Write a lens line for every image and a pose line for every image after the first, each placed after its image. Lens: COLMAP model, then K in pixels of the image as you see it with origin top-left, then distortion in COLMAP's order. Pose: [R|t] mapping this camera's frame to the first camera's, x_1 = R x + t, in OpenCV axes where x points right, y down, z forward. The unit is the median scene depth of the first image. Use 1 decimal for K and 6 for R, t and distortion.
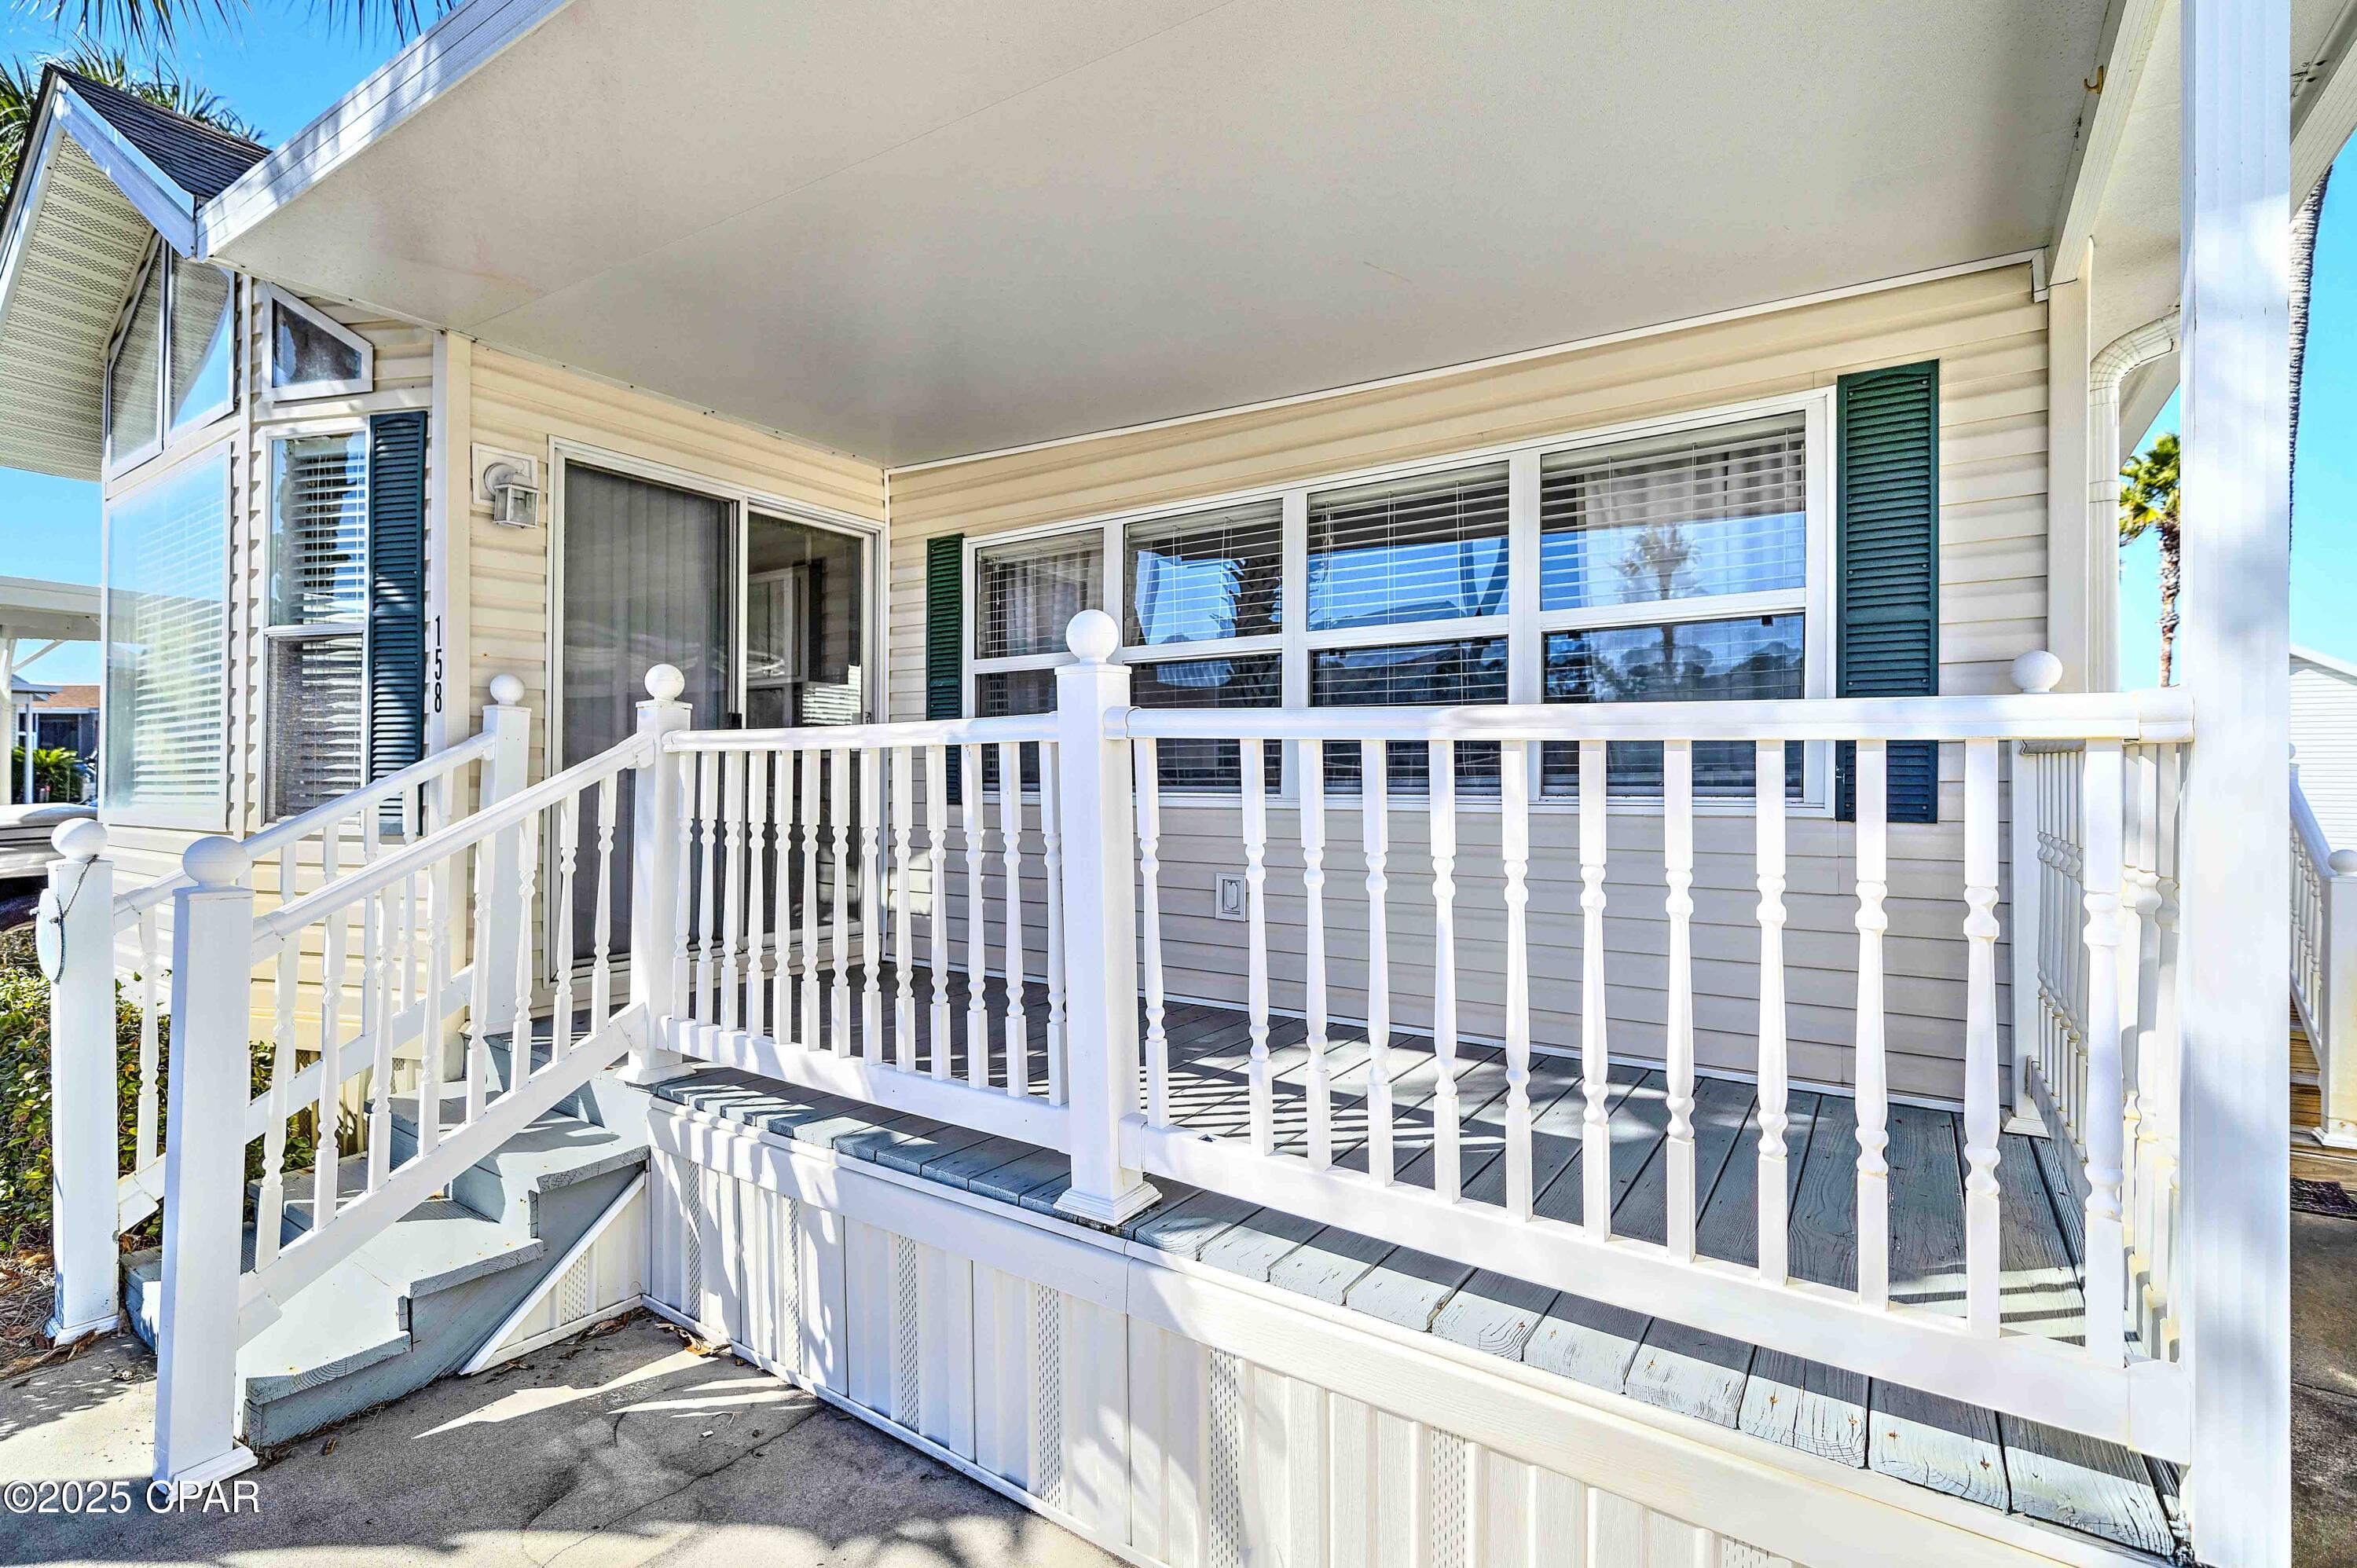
lens RADIAL K [[1083.5, 0, 1156.0], [0, 1083.5, 781.1], [0, 0, 1]] dist [0.001061, 0.001627]
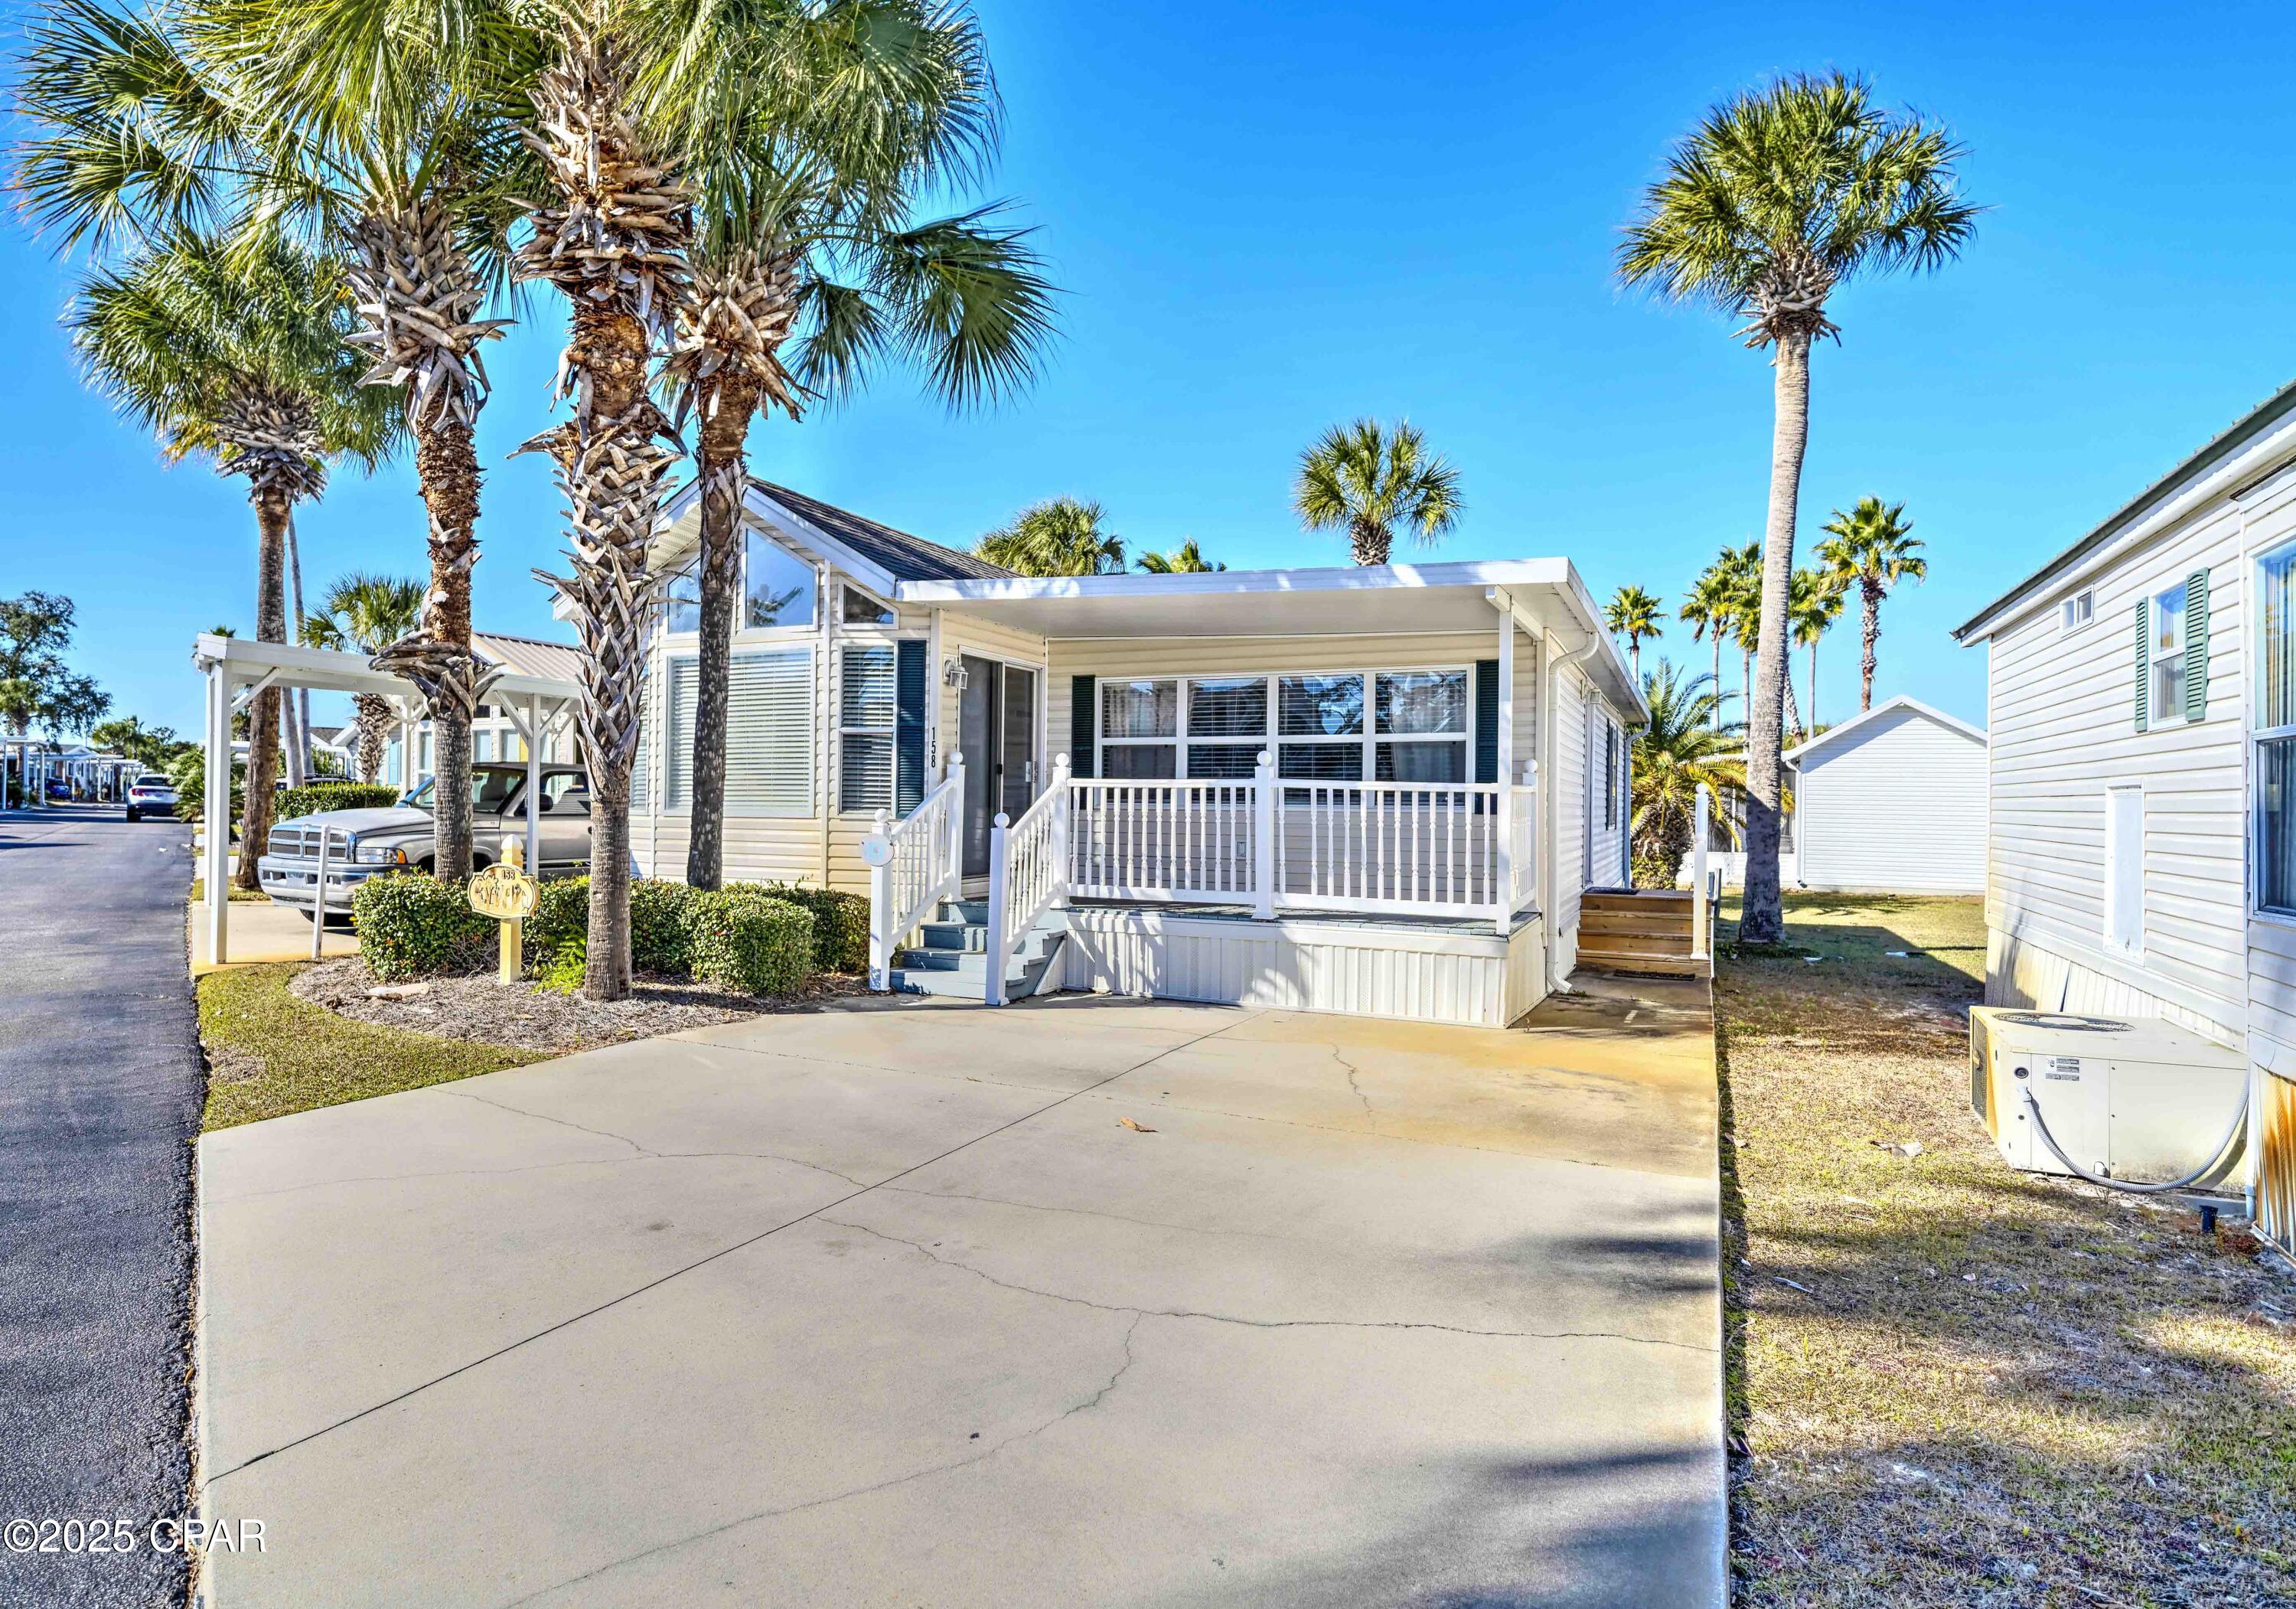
lens RADIAL K [[1292.5, 0, 1064.8], [0, 1292.5, 814.7], [0, 0, 1]] dist [0.014490, -0.003879]
pose [[0.989277, 0.005703, 0.145940, -0.862632], [-0.007701, 0.999884, 0.013127, 0.000329], [-0.145849, -0.014110, 0.989206, -2.035136]]
